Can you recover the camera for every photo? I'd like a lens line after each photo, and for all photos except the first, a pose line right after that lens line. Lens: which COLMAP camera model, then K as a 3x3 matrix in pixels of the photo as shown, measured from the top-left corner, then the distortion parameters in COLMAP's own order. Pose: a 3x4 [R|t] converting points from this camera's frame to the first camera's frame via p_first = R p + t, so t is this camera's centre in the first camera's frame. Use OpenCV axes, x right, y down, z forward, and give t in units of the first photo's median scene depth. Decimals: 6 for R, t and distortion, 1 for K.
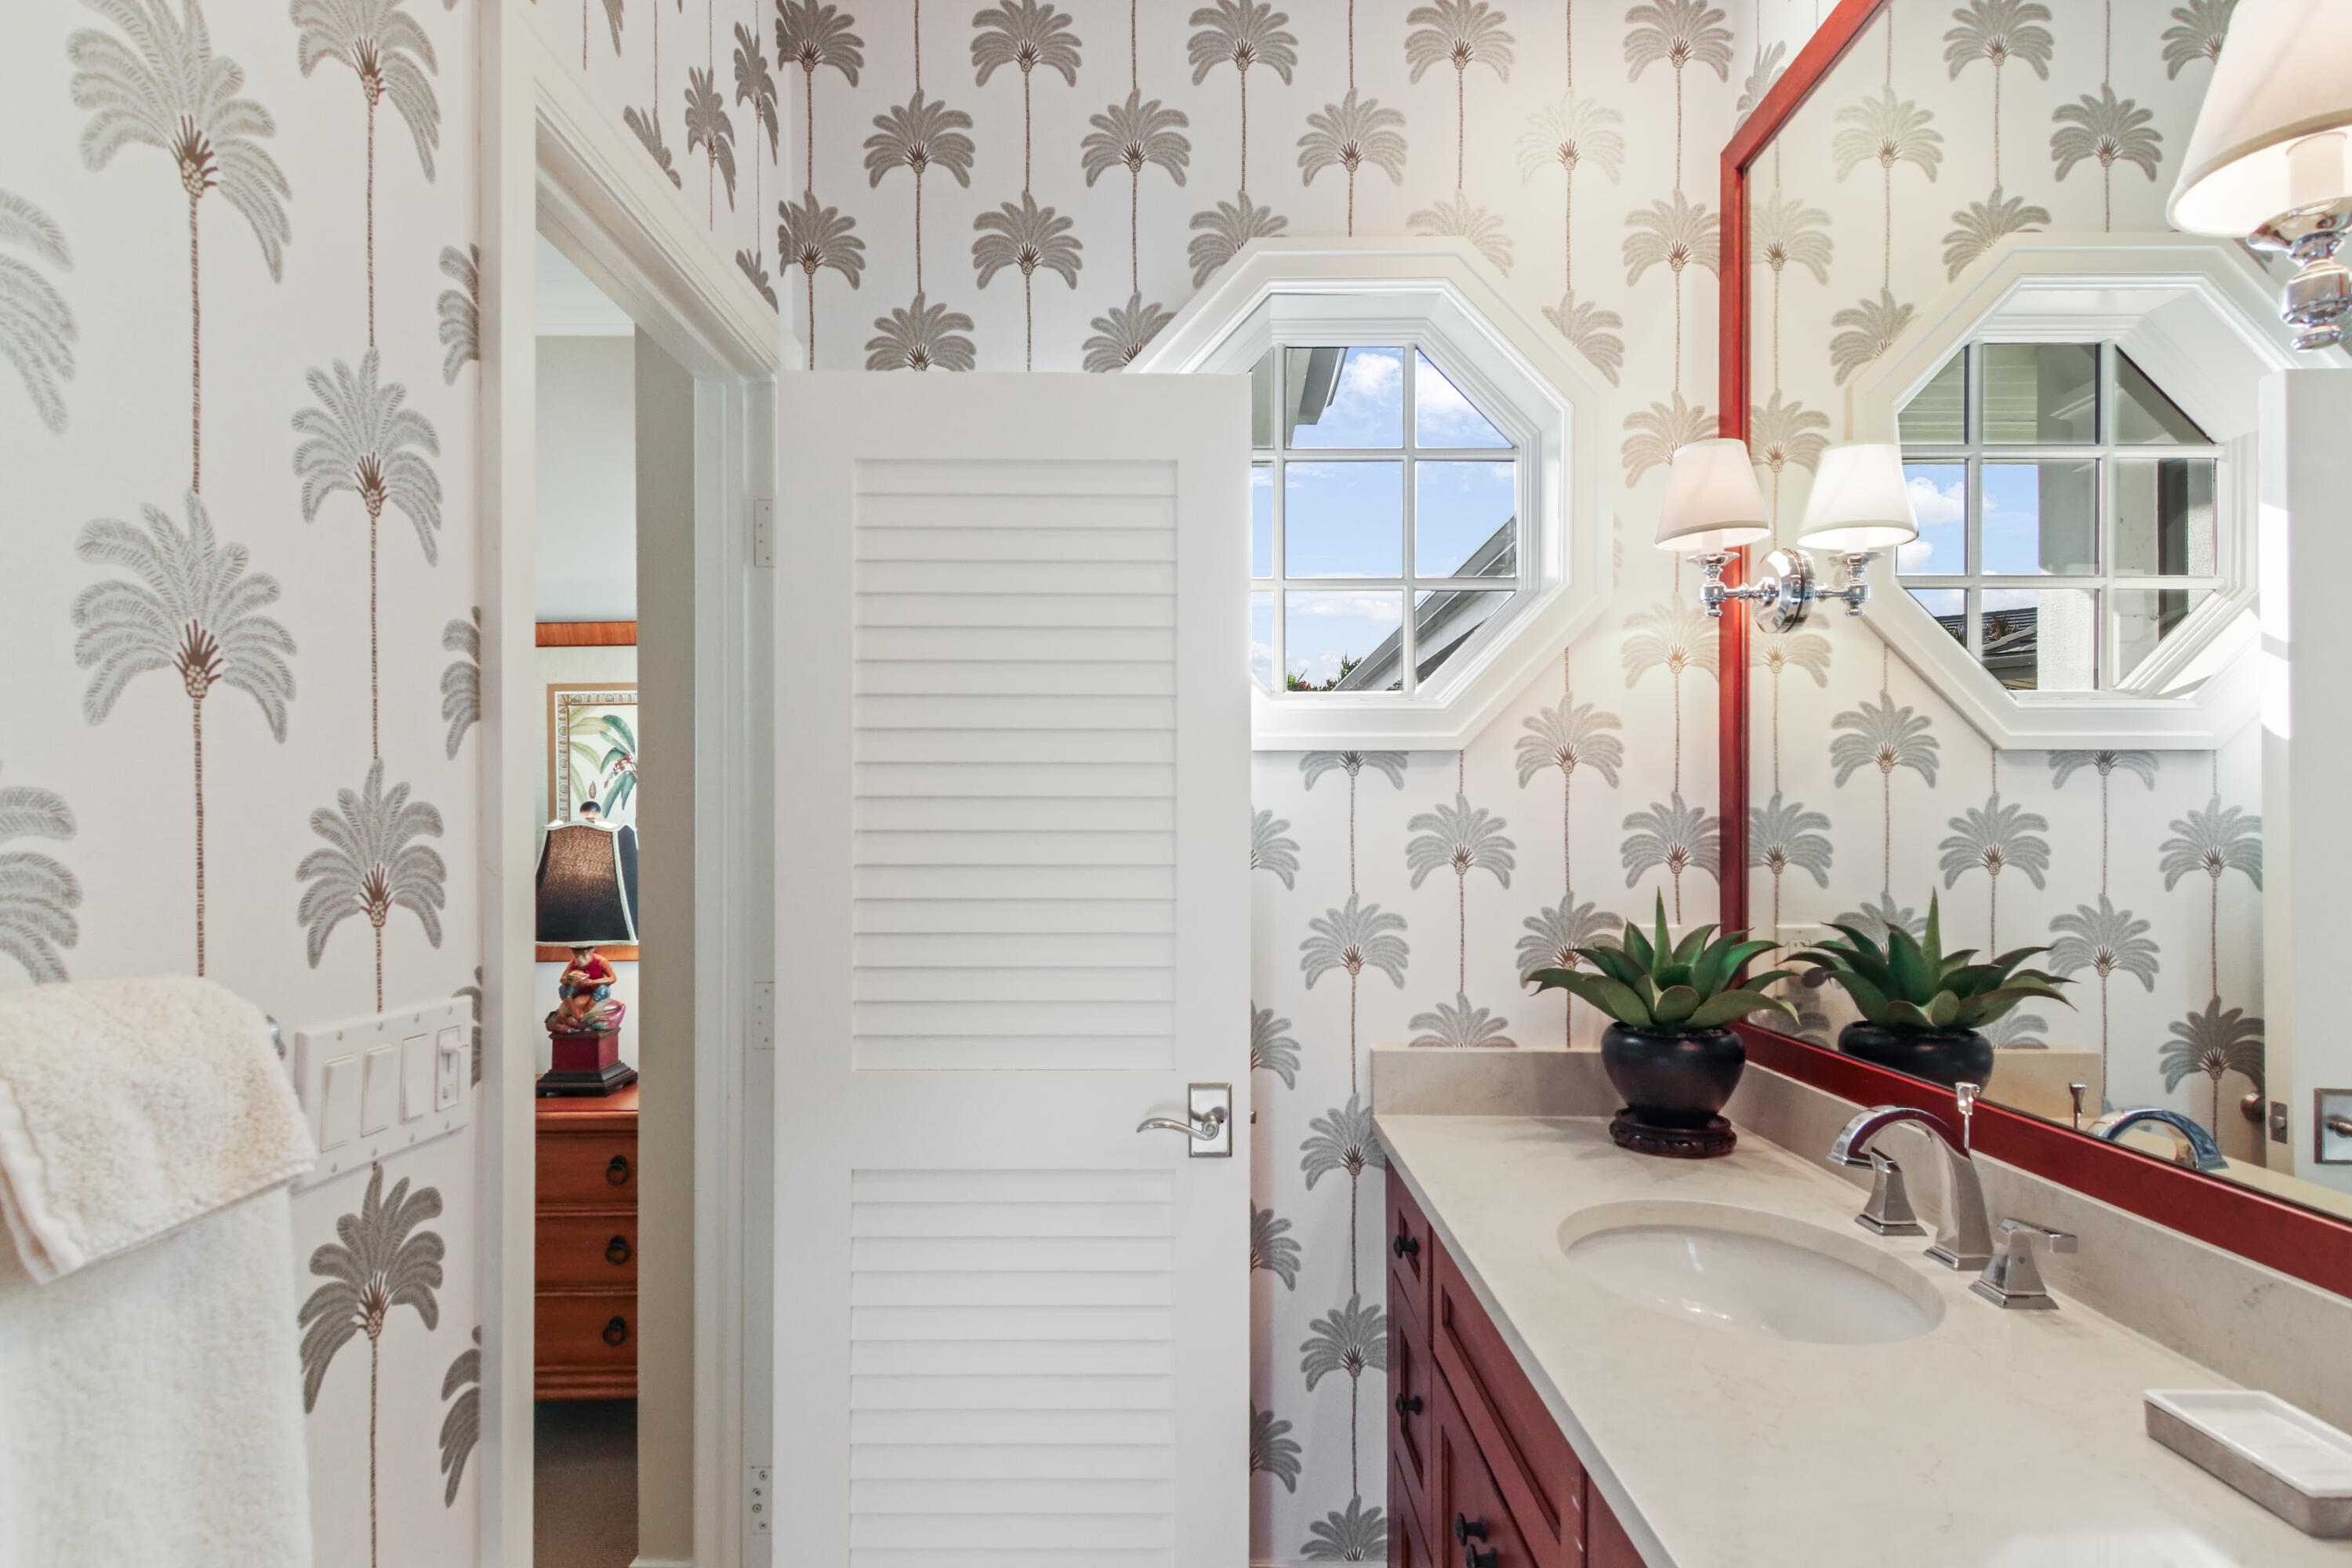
lens RADIAL K [[1215.8, 0, 1194.3], [0, 1215.8, 832.4], [0, 0, 1]] dist [0.005193, -0.001348]
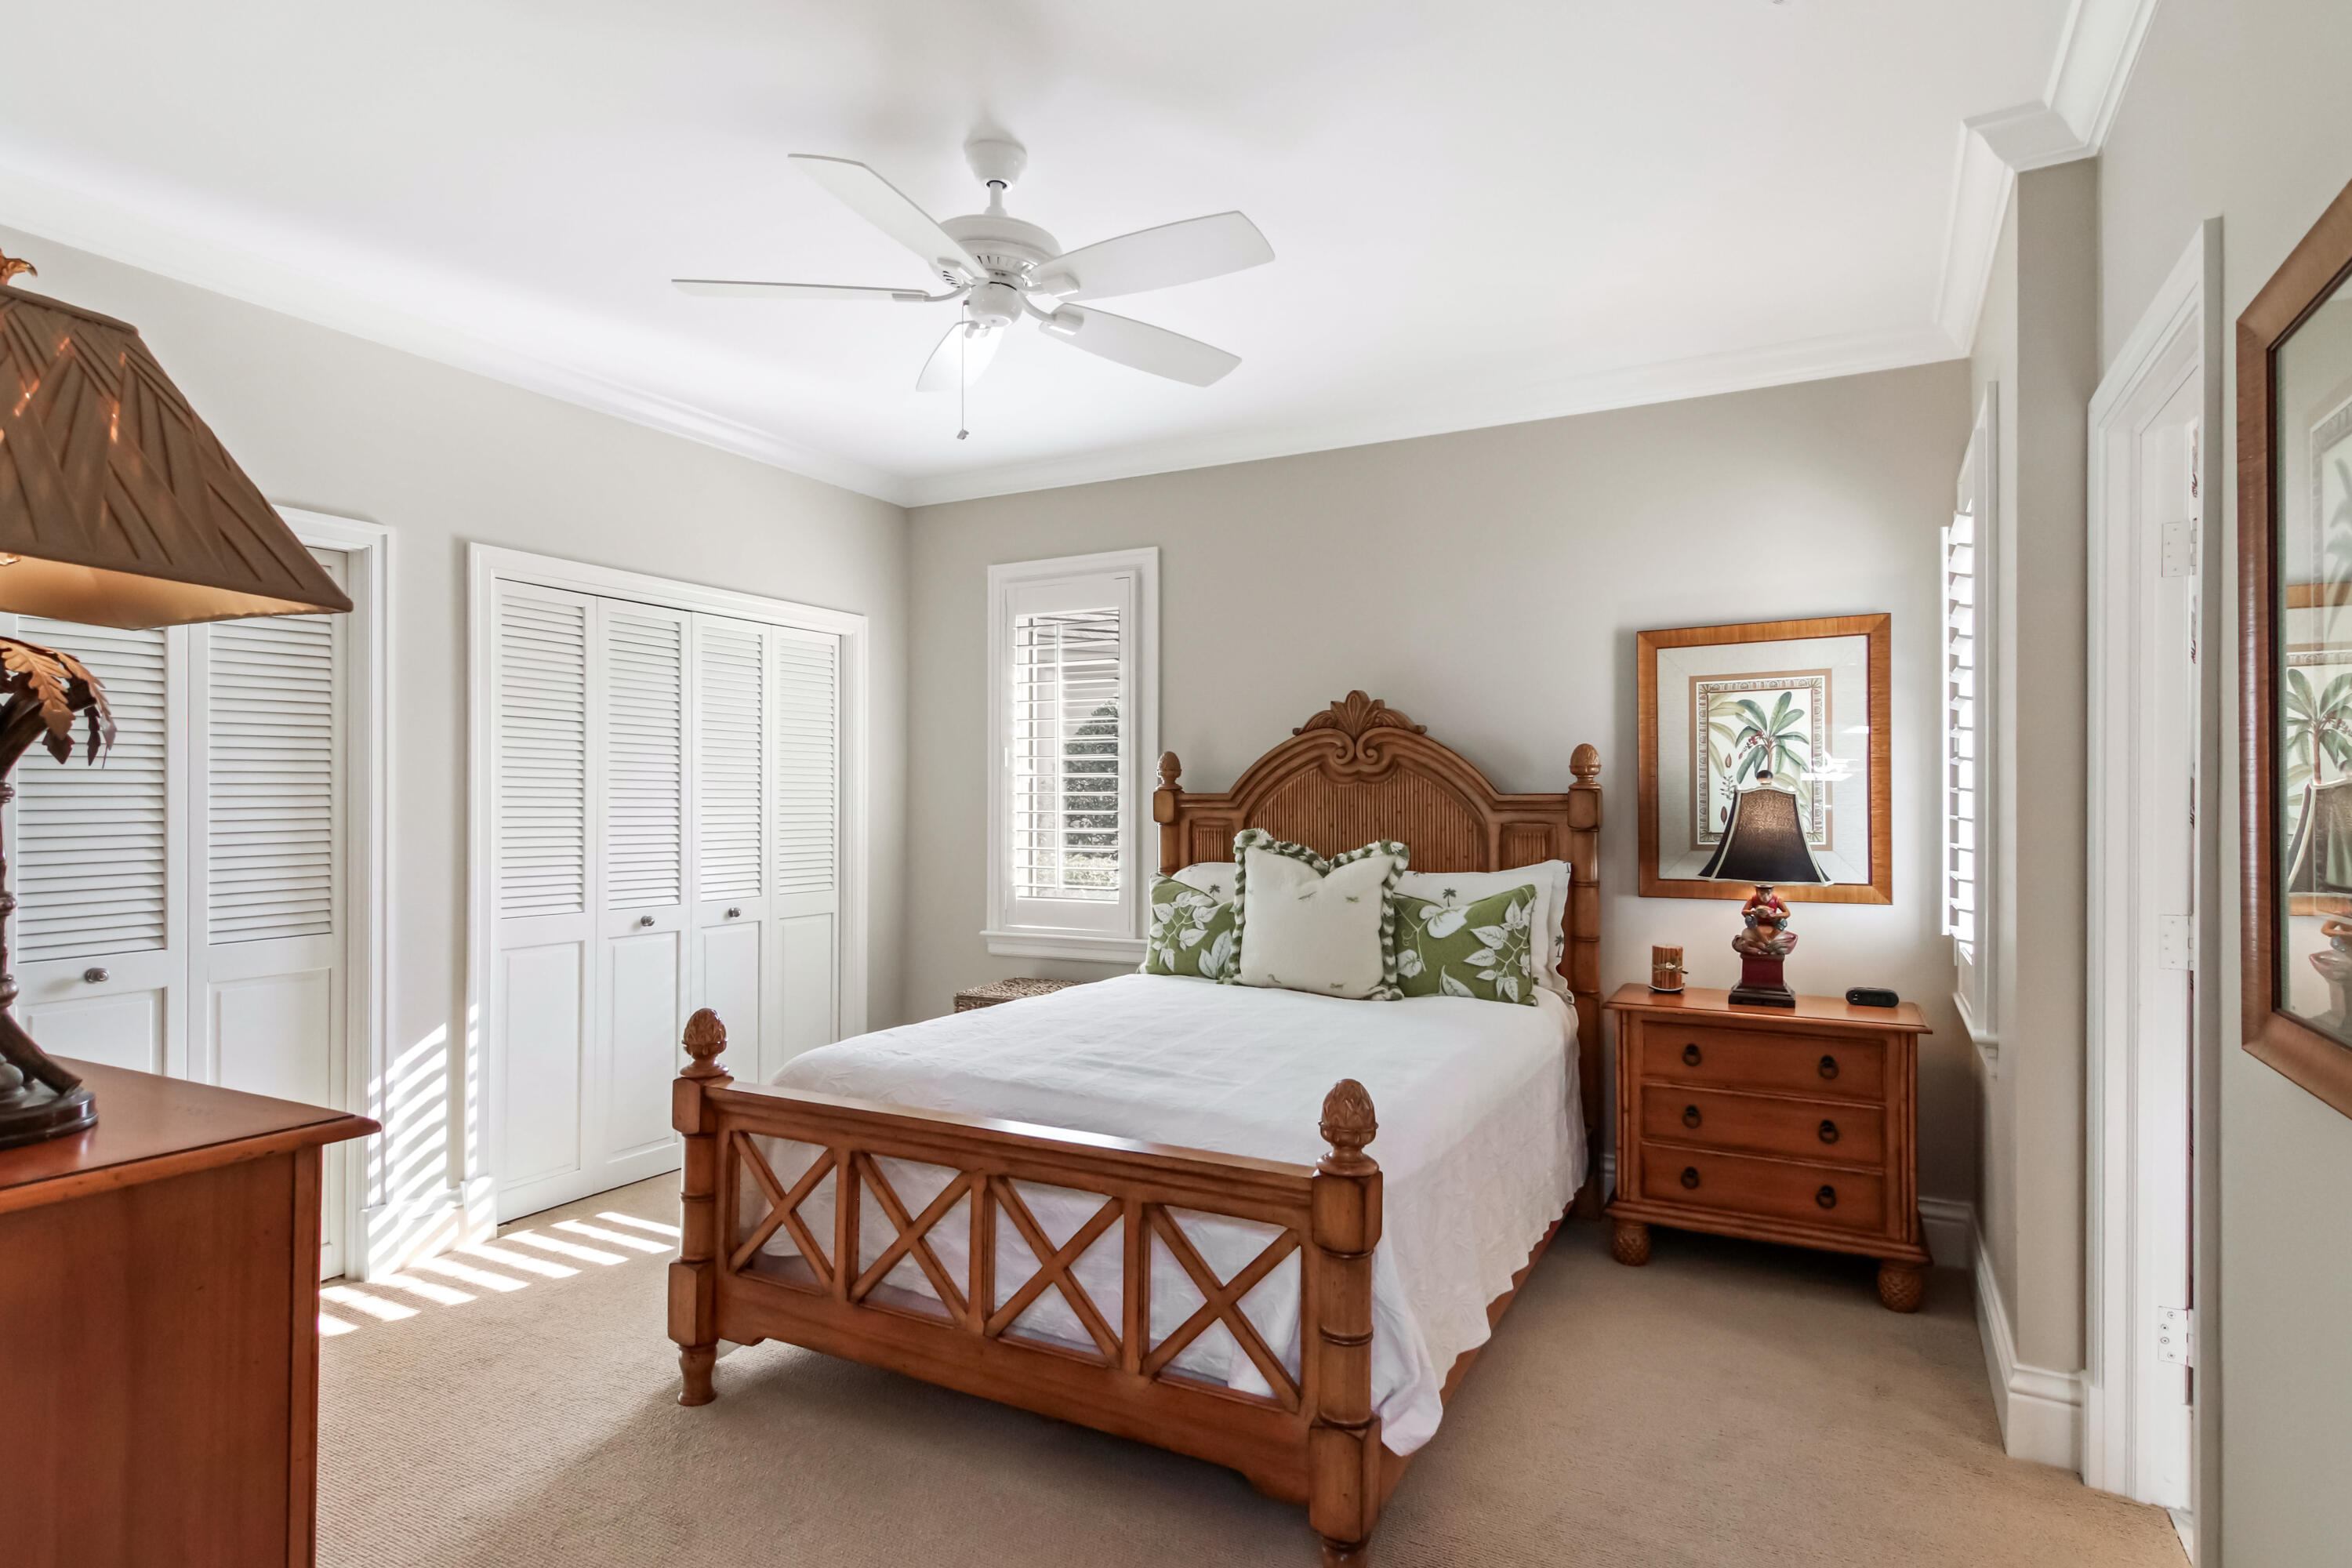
lens RADIAL K [[1215.8, 0, 1177.9], [0, 1215.8, 785.9], [0, 0, 1]] dist [0.005193, -0.001348]
pose [[0.872129, 0.001780, -0.489273, -0.395412], [-0.007626, 0.999921, -0.009956, 0.007401], [0.489217, 0.012414, 0.872074, -0.363840]]
